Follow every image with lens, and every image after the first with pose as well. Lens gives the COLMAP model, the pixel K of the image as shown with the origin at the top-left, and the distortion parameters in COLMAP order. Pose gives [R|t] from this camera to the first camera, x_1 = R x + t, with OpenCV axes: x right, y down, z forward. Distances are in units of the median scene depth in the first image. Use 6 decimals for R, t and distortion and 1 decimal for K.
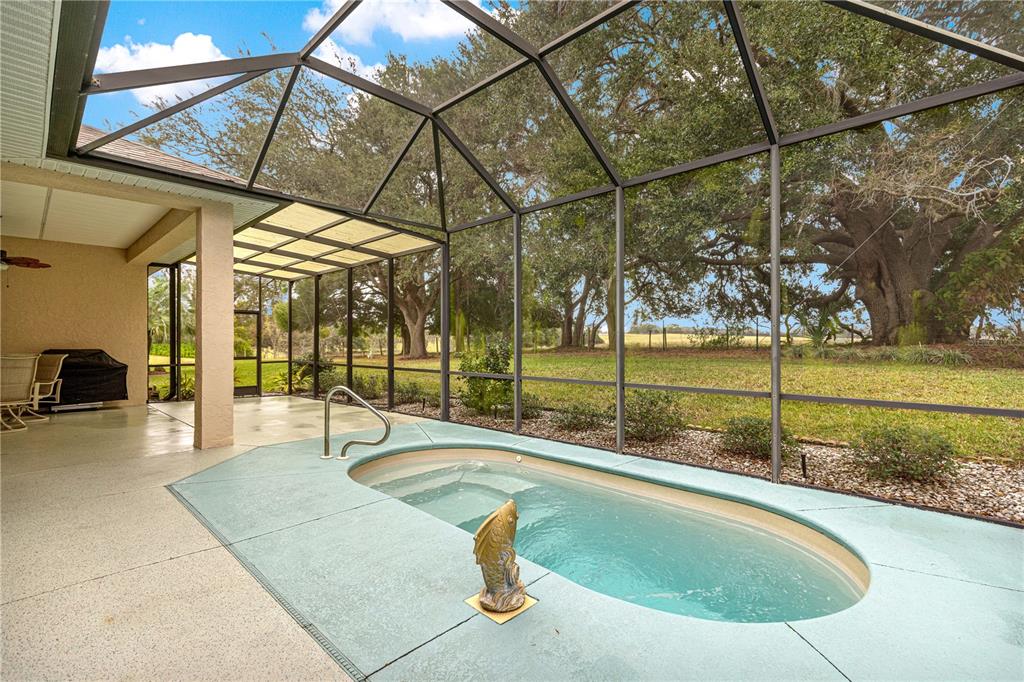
lens RADIAL K [[461.1, 0, 505.0], [0, 461.1, 340.5], [0, 0, 1]] dist [0.009005, -0.000643]
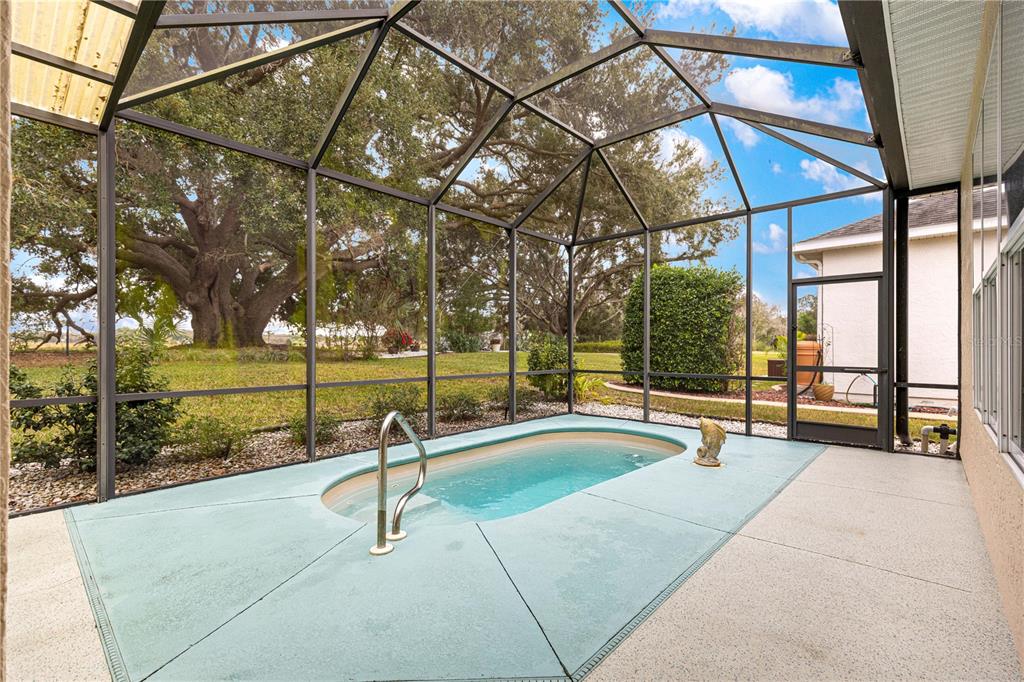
lens RADIAL K [[461.1, 0, 512.3], [0, 461.1, 343.3], [0, 0, 1]] dist [0.009005, -0.000643]
pose [[-0.029013, 0.011344, 0.999515, -0.882925], [-0.004928, 0.999922, -0.011492, 0.021890], [-0.999567, -0.005259, -0.028954, 0.833154]]
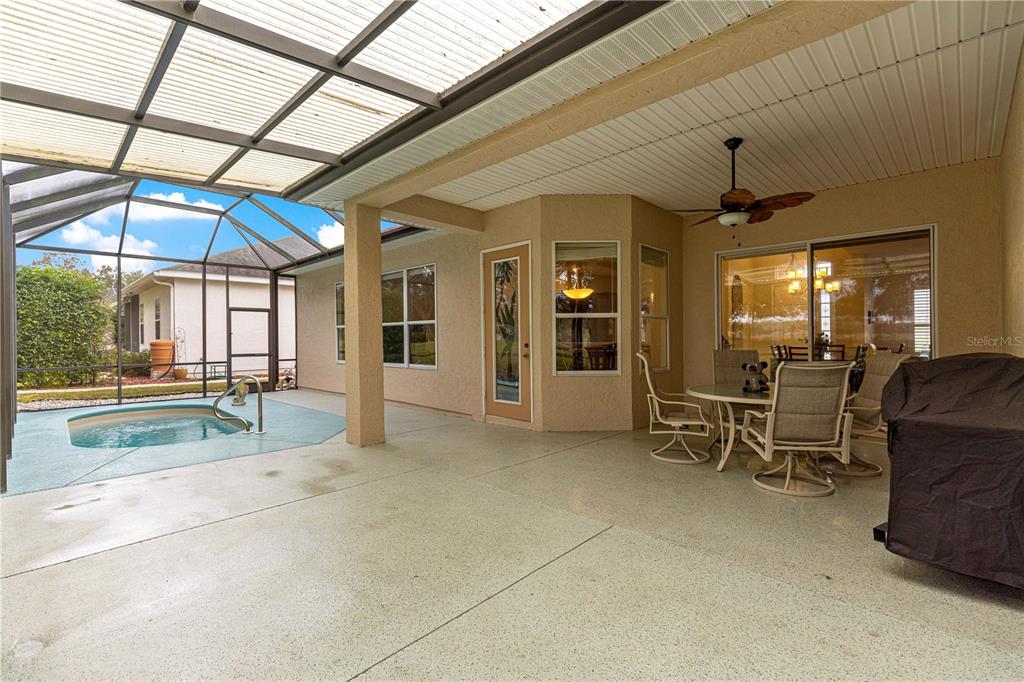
lens RADIAL K [[461.1, 0, 506.3], [0, 461.1, 338.3], [0, 0, 1]] dist [0.009005, -0.000643]
pose [[-0.999850, 0.010030, 0.014115, -1.040573], [0.010005, 0.999948, -0.001862, 0.004346], [-0.014133, -0.001720, -0.999899, 2.184647]]
